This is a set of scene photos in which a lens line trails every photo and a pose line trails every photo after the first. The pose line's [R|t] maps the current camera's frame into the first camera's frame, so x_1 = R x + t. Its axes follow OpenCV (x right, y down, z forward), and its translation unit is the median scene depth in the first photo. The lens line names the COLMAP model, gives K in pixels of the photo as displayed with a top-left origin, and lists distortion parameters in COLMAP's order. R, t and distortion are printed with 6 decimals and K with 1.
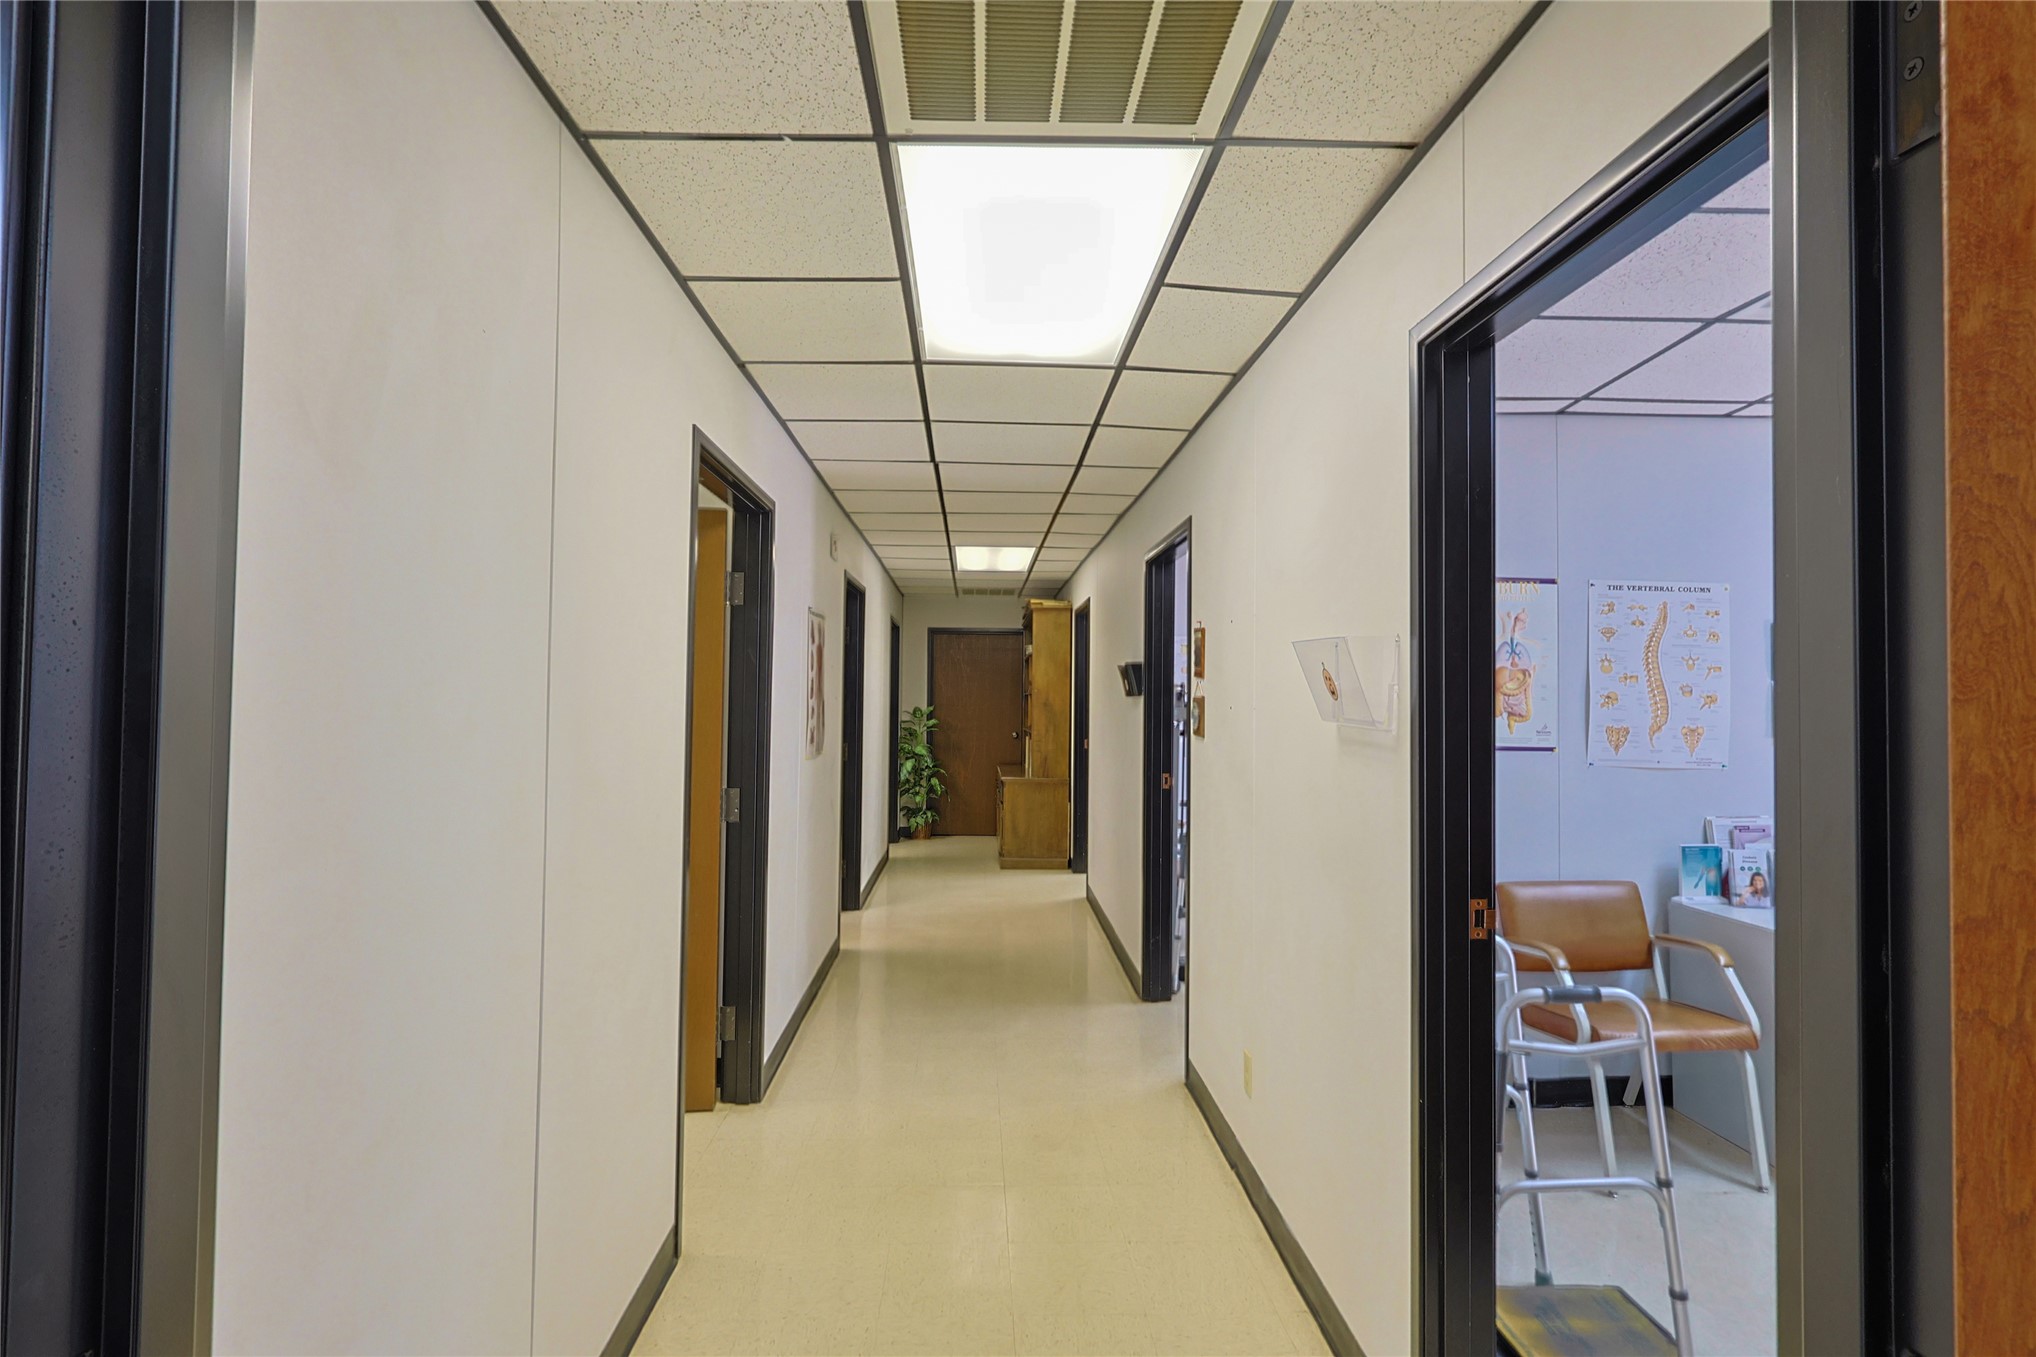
lens RADIAL K [[995.4, 0, 1015.7], [0, 995.4, 669.0], [0, 0, 1]] dist [-0.001564, 0.001070]
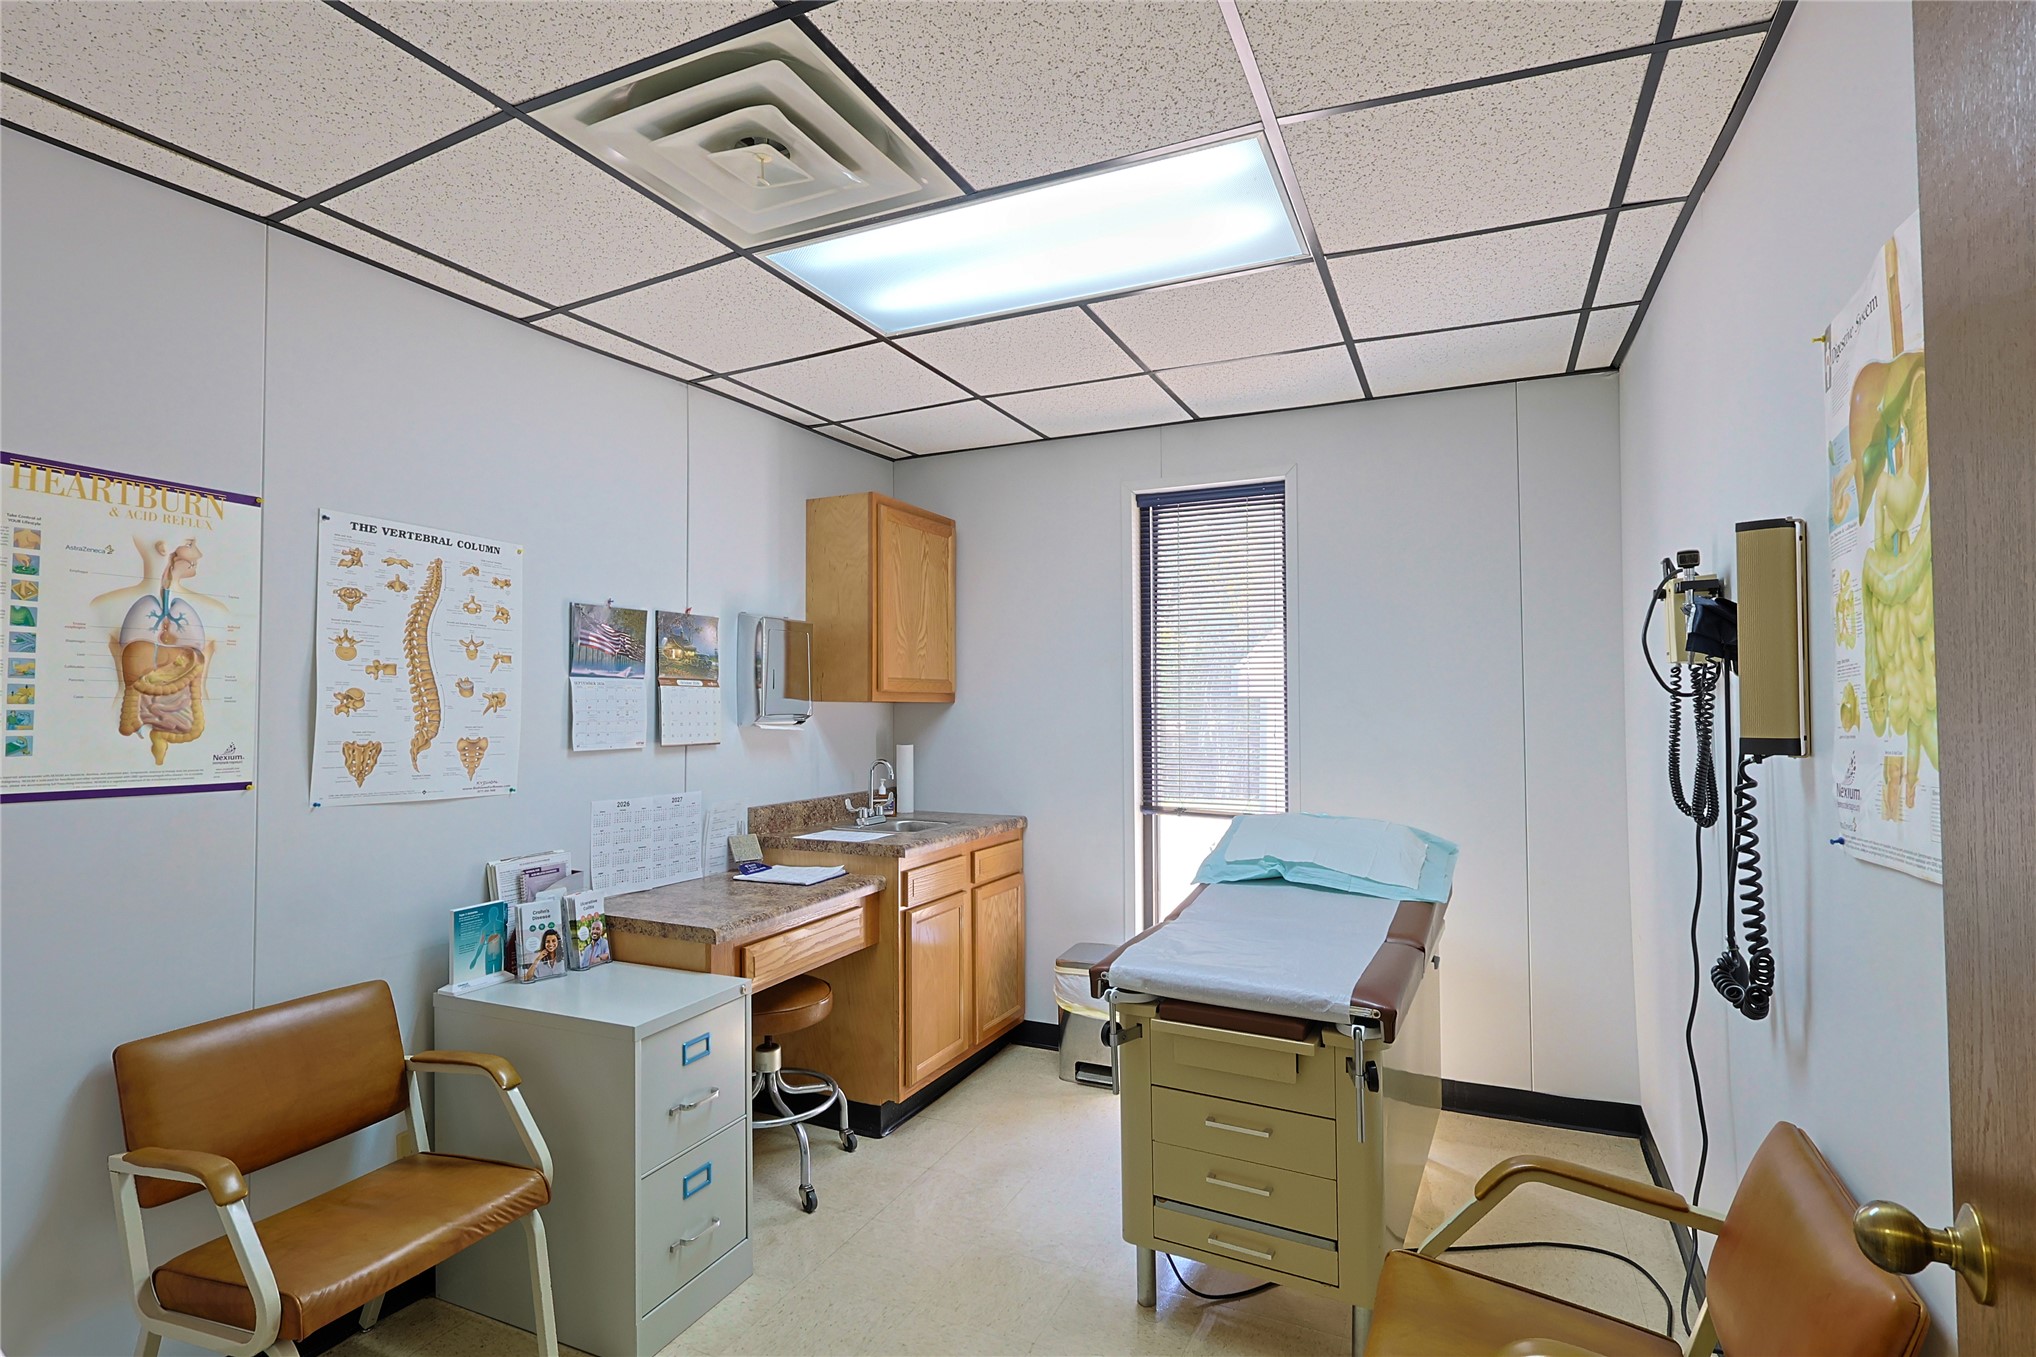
lens RADIAL K [[995.4, 0, 1024.9], [0, 995.4, 690.8], [0, 0, 1]] dist [-0.001564, 0.001070]
pose [[0.457314, 0.006256, 0.889283, 0.231327], [-0.022230, 0.999743, 0.004399, 0.012043], [-0.889027, -0.021781, 0.457336, 0.329328]]
